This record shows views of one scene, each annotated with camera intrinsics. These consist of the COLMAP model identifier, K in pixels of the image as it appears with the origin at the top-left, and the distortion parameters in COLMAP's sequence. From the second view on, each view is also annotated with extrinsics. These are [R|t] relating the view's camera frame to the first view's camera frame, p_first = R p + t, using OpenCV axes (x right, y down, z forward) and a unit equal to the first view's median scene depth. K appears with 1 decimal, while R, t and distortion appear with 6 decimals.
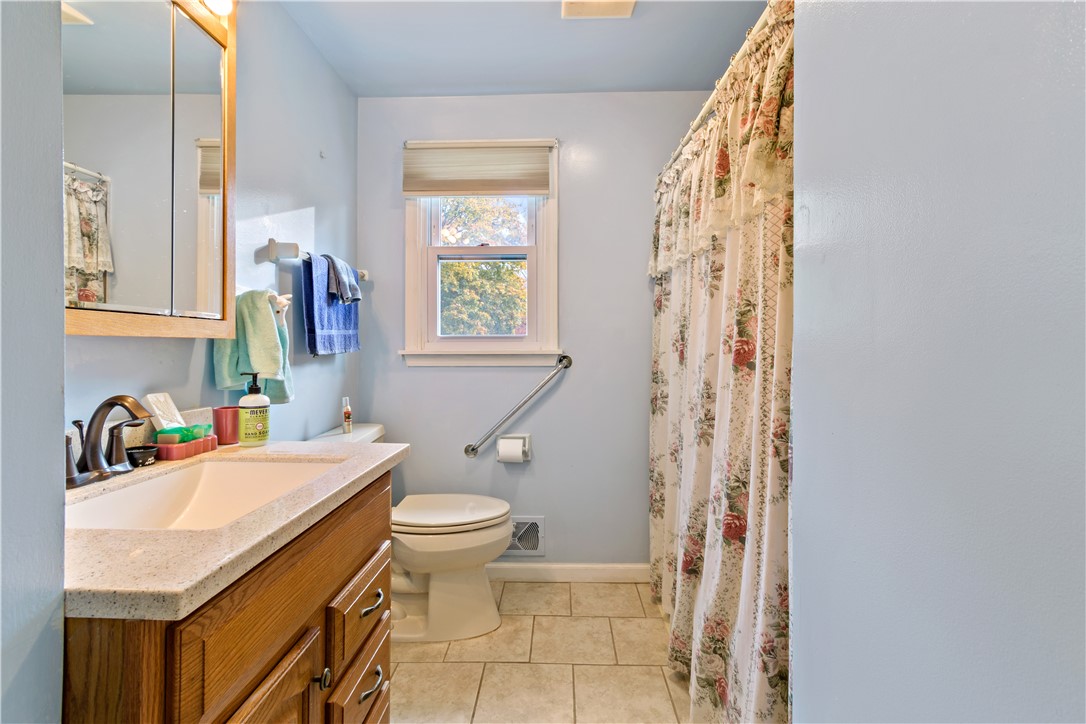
lens RADIAL K [[509.1, 0, 544.5], [0, 509.1, 337.2], [0, 0, 1]] dist [0.001169, -0.000674]
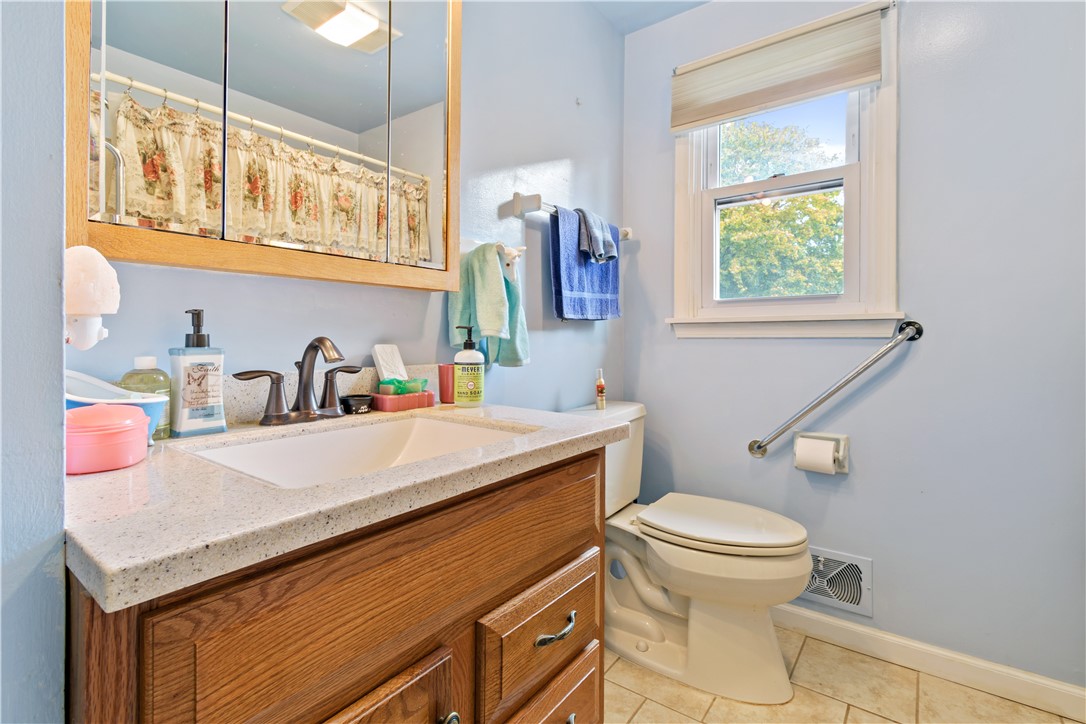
lens RADIAL K [[509.1, 0, 544.5], [0, 509.1, 337.2], [0, 0, 1]] dist [0.001169, -0.000674]
pose [[0.815889, 0.000417, -0.578208, 0.042517], [0.006254, 0.999935, 0.009546, 0.056867], [0.578174, -0.011404, 0.815834, 0.237827]]
